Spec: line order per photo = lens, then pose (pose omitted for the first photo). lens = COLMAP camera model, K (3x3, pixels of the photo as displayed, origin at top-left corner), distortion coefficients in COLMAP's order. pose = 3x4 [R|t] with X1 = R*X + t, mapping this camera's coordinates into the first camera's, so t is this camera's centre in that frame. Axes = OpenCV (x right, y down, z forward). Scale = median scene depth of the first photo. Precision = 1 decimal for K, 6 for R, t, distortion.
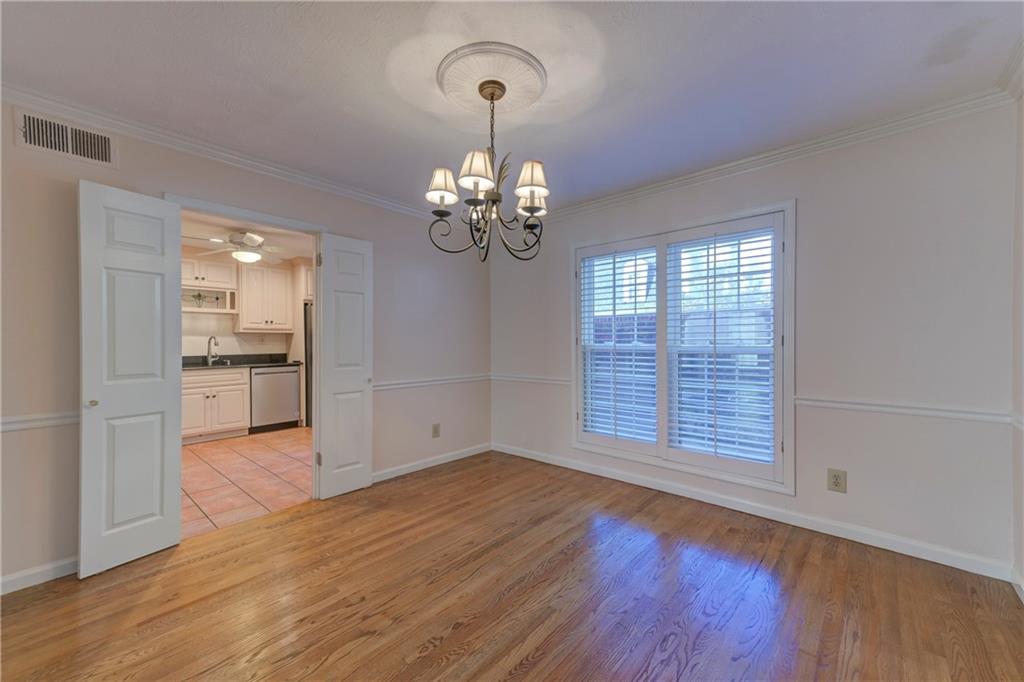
lens RADIAL K [[408.4, 0, 512.0], [0, 408.4, 341.0], [0, 0, 1]] dist [0.017962, 0.000011]
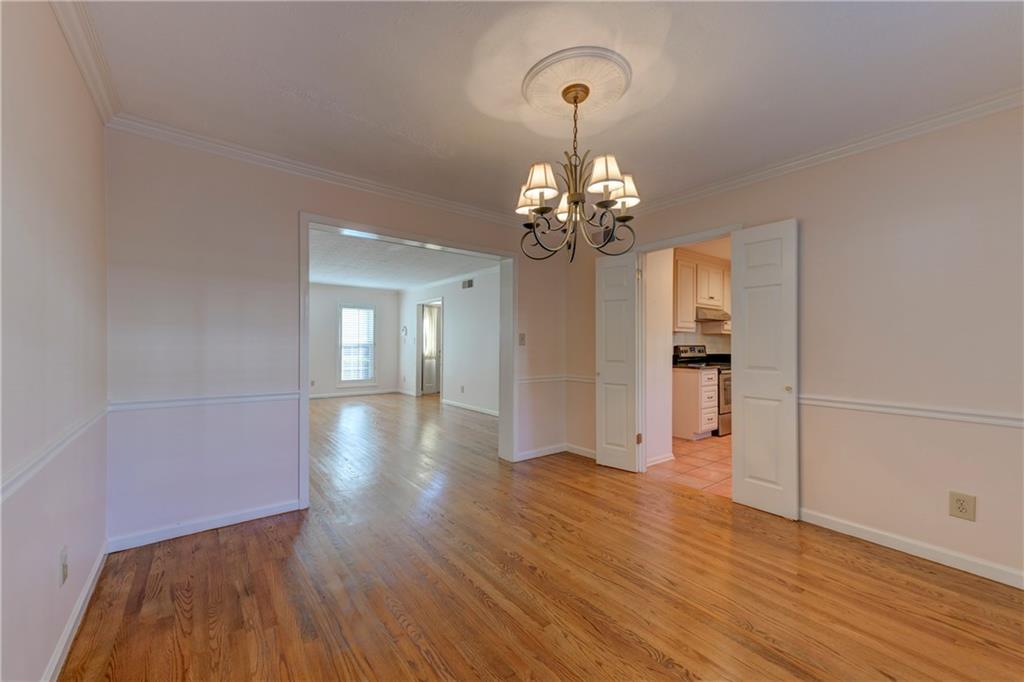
lens RADIAL K [[420.1, 0, 512.0], [0, 420.1, 341.0], [0, 0, 1]] dist [0.018658, 0.000056]
pose [[-0.204653, 0.001714, -0.978833, 0.869785], [-0.003914, 0.999989, 0.002569, -0.004339], [0.978827, 0.004357, -0.204644, 0.912054]]
